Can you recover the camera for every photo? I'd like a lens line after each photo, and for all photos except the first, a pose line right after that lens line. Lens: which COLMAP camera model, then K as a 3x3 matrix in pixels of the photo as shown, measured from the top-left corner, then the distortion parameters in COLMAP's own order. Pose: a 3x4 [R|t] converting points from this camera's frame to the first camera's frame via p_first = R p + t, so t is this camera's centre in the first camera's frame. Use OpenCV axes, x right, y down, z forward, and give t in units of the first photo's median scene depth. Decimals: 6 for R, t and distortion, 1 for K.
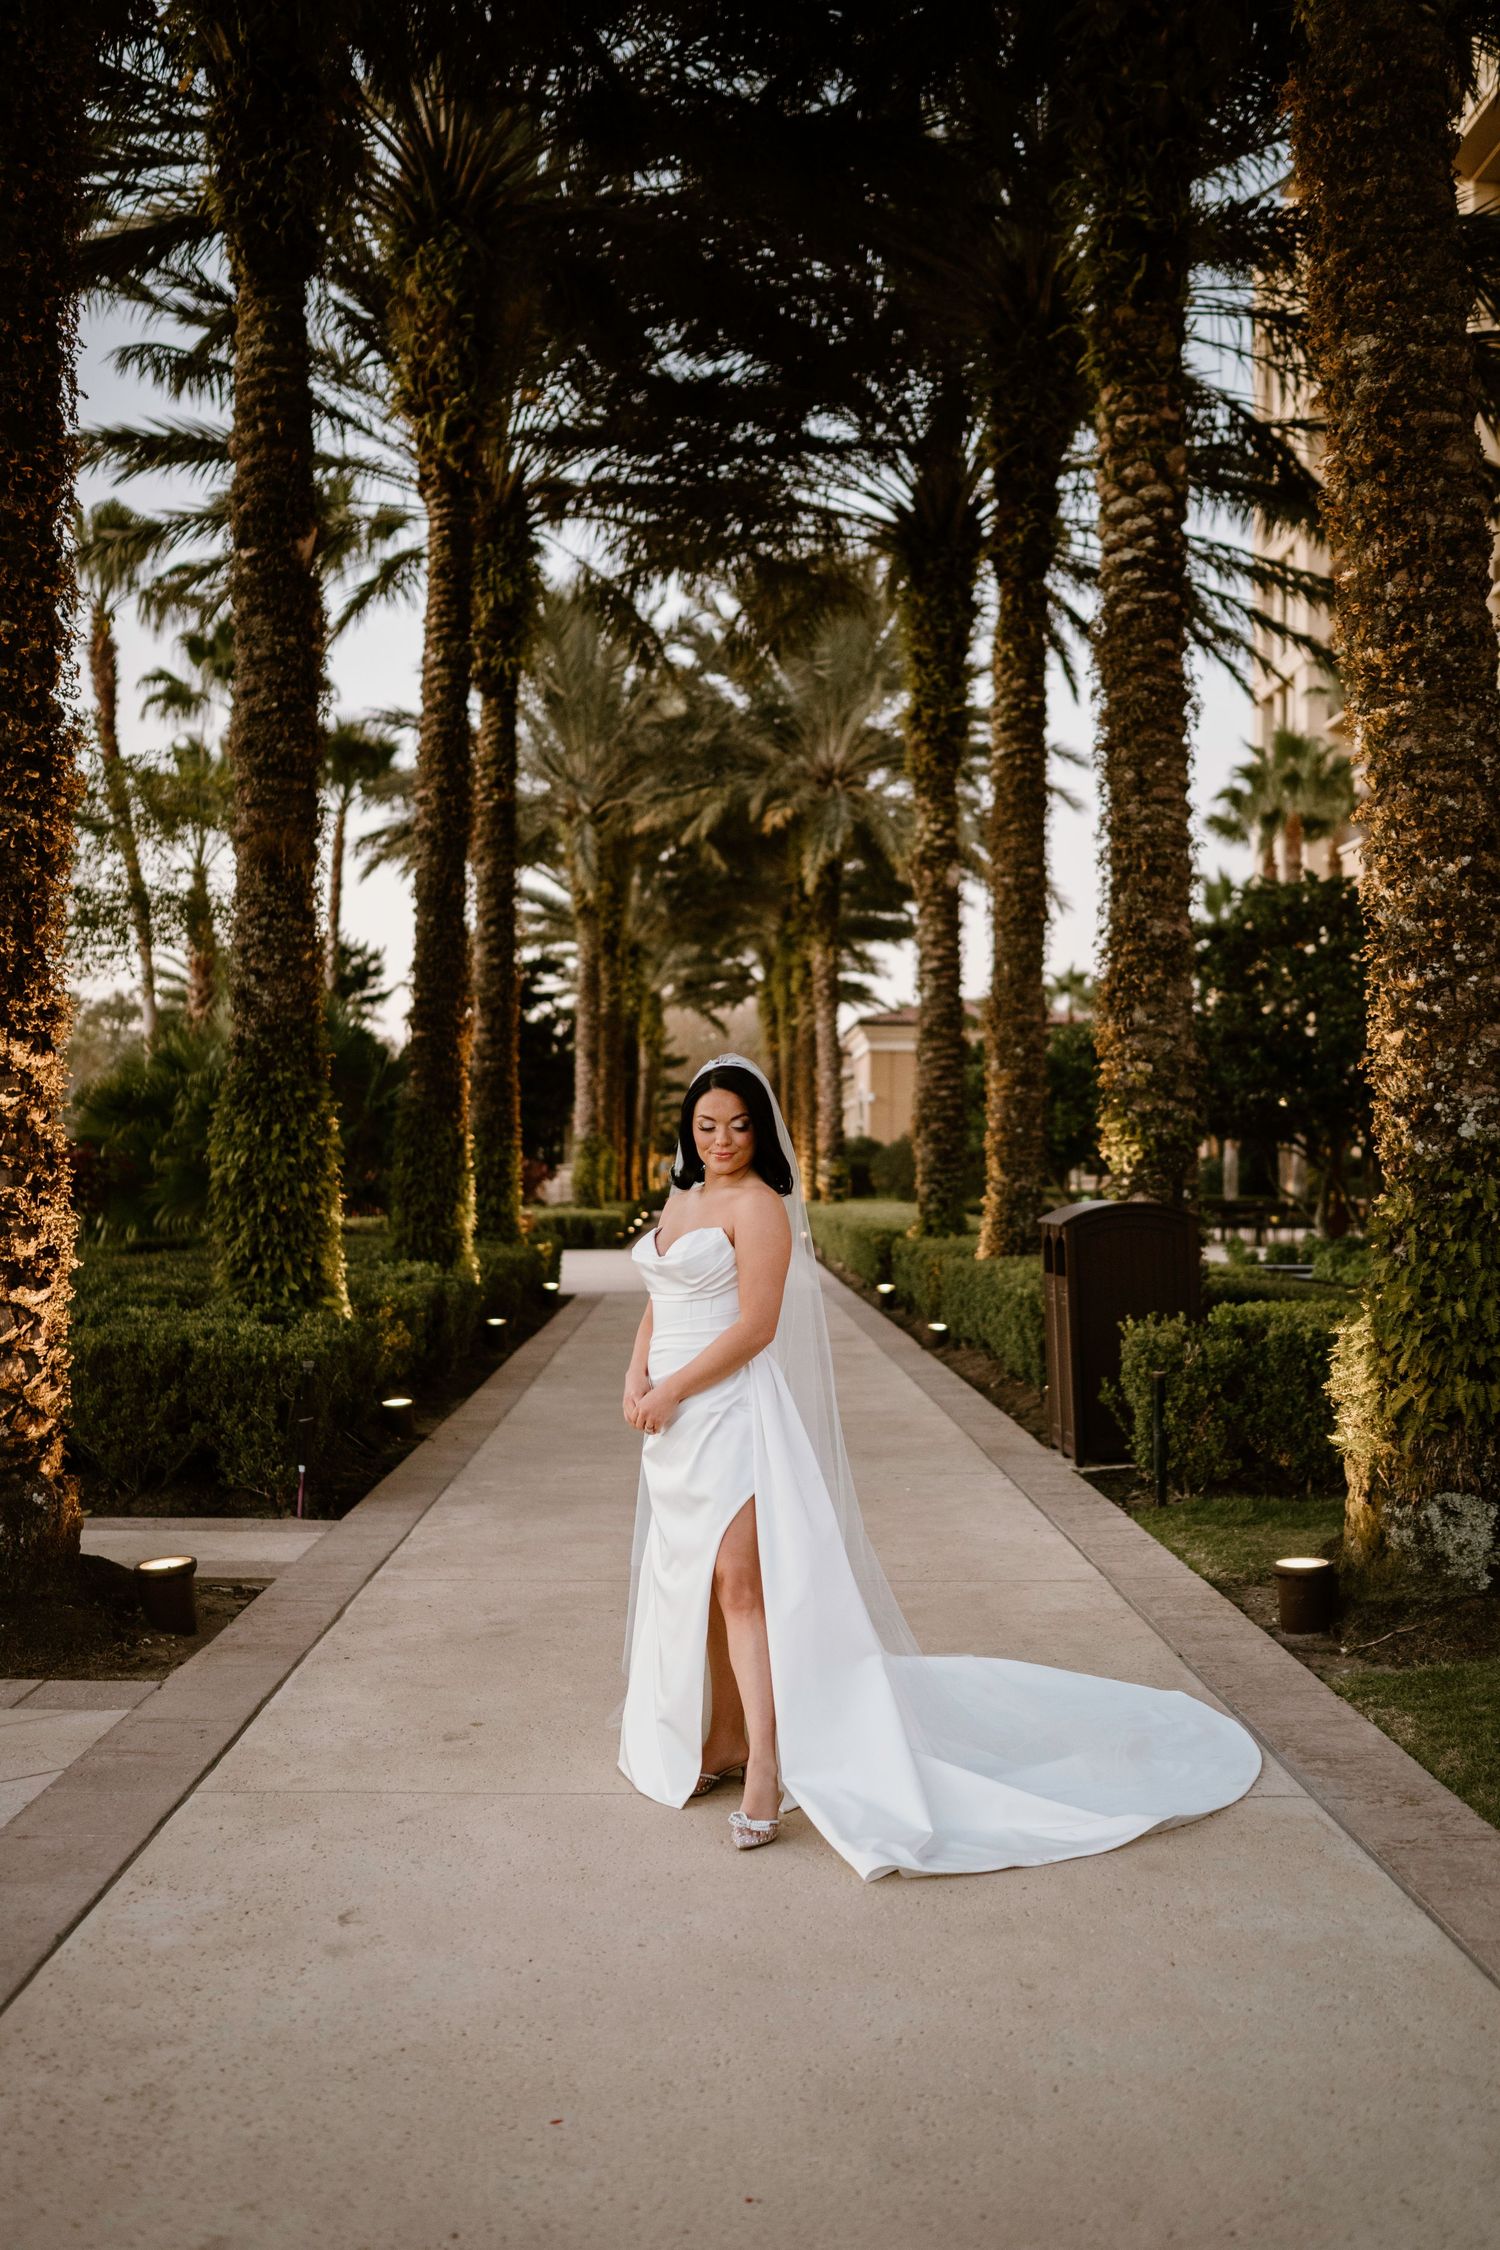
lens RADIAL K [[2267.8, 0, 750.0], [0, 2267.8, 1125.0], [0, 0, 1]] dist [-0.002051, 0.015347]
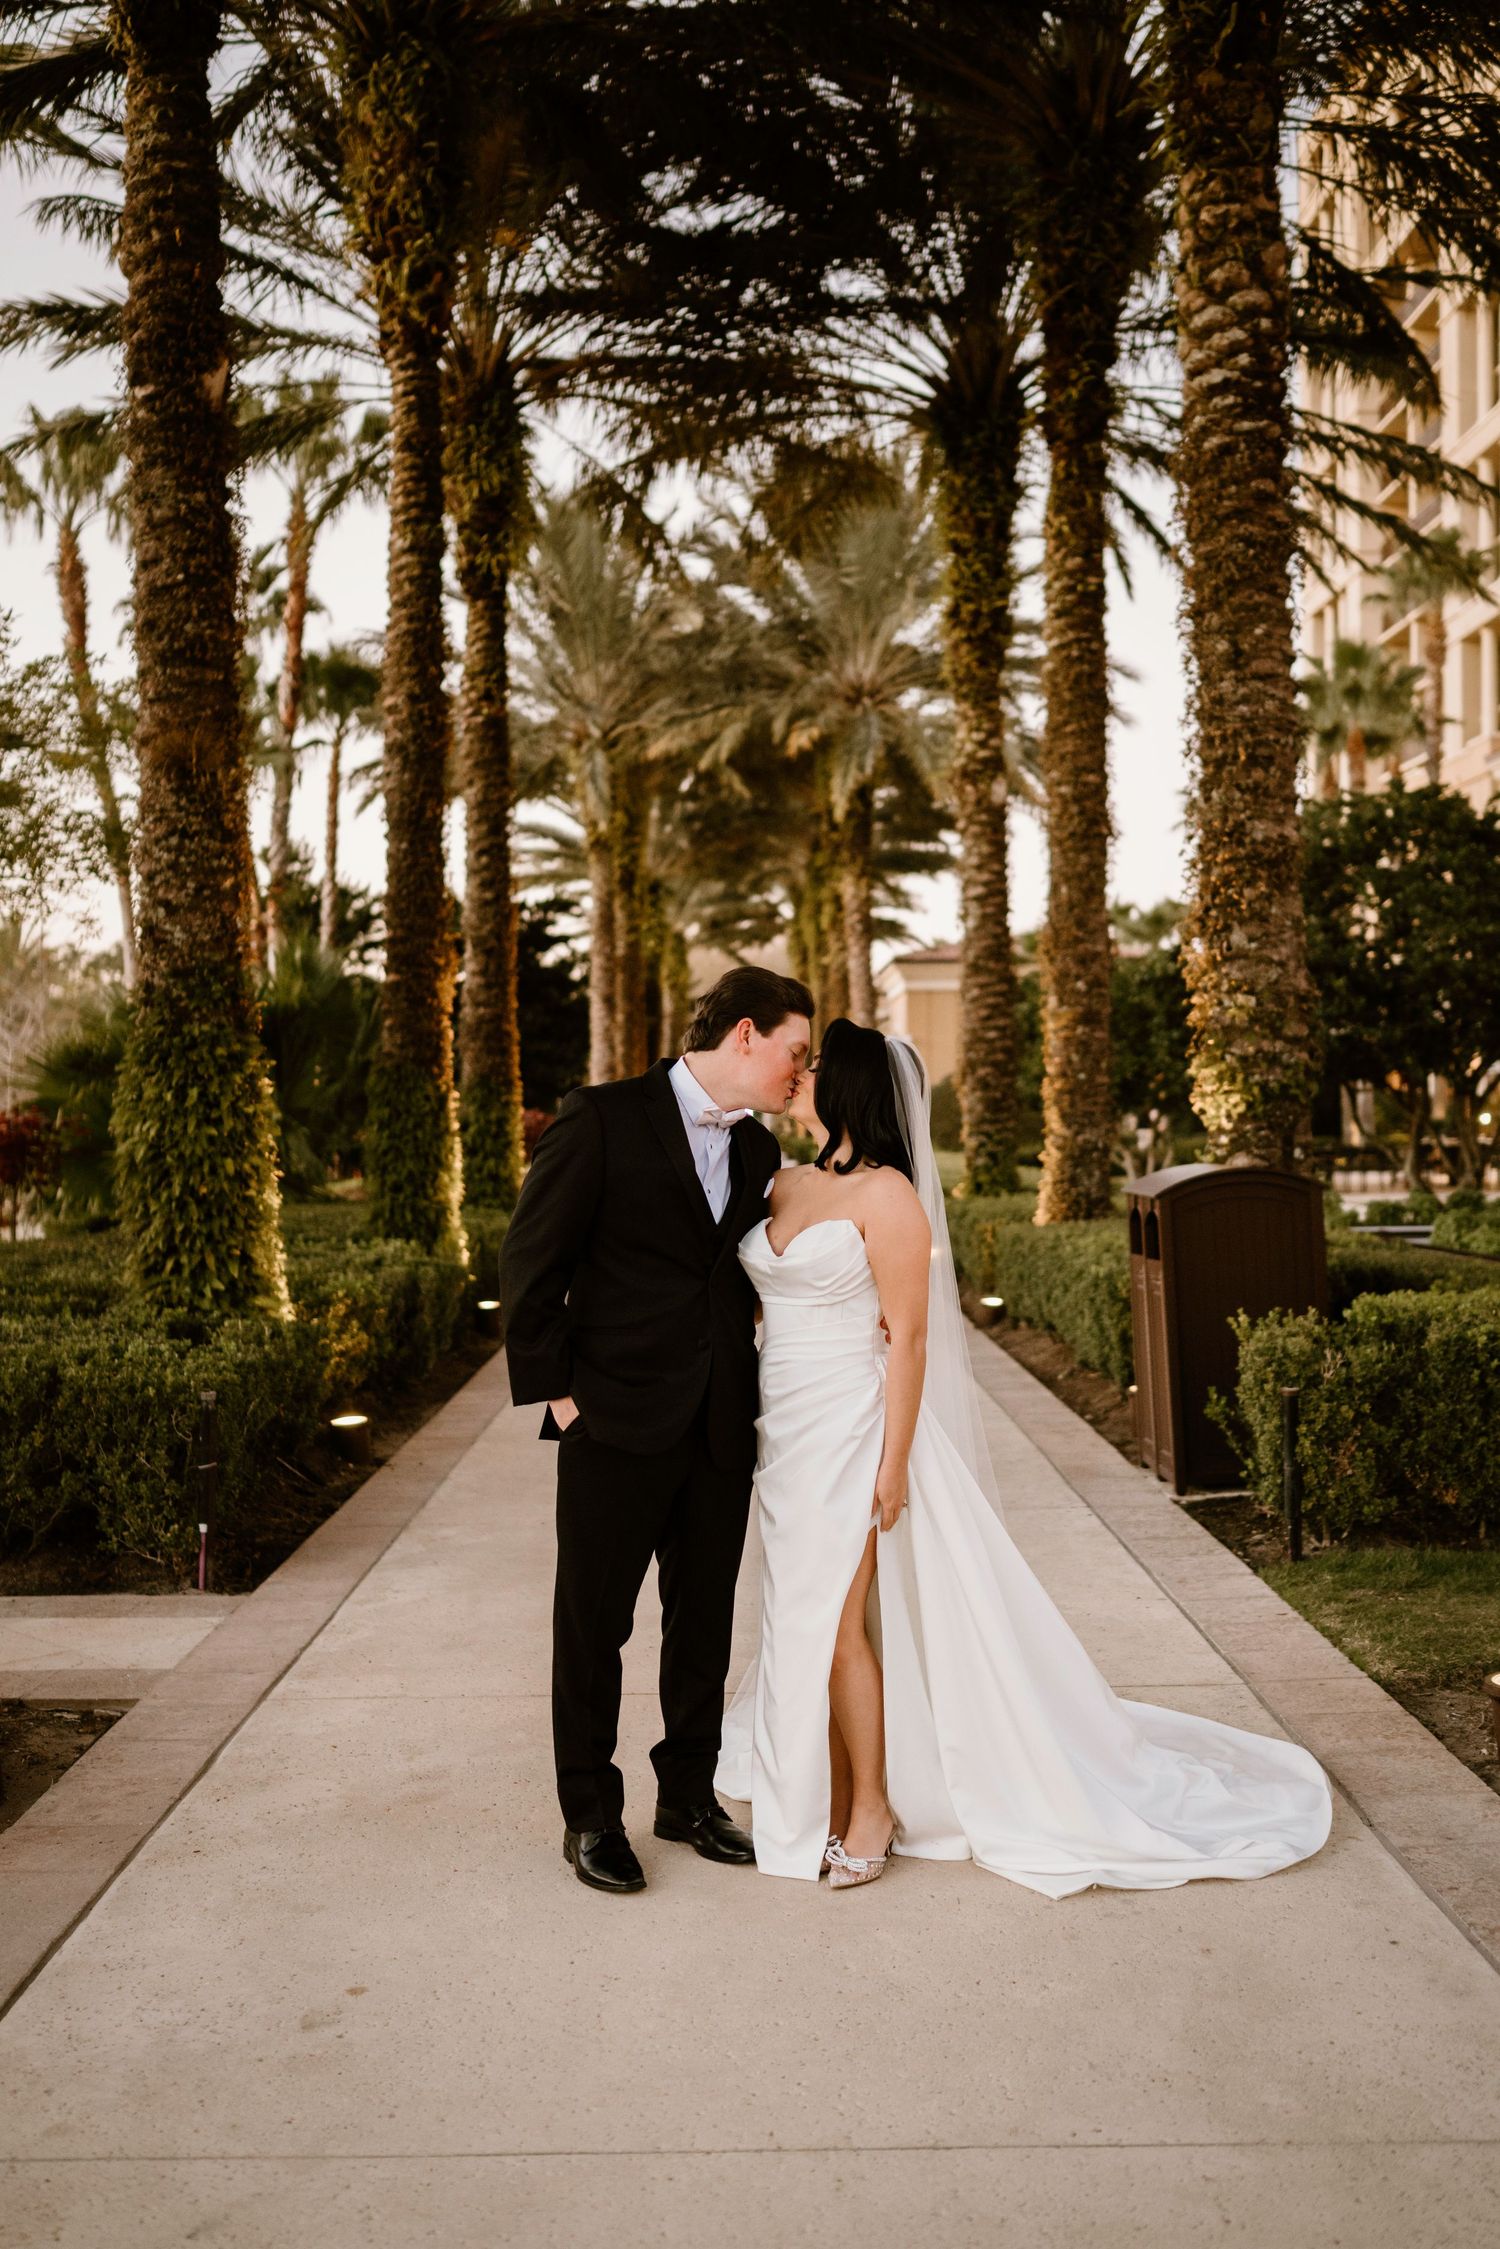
lens RADIAL K [[2266.8, 0, 750.0], [0, 2266.8, 1124.5], [0, 0, 1]] dist [-0.002051, 0.015347]
pose [[0.999734, -0.016754, -0.015823, 0.004368], [0.017143, 0.999546, 0.024761, -0.002905], [0.015401, -0.025026, 0.999568, 0.127291]]
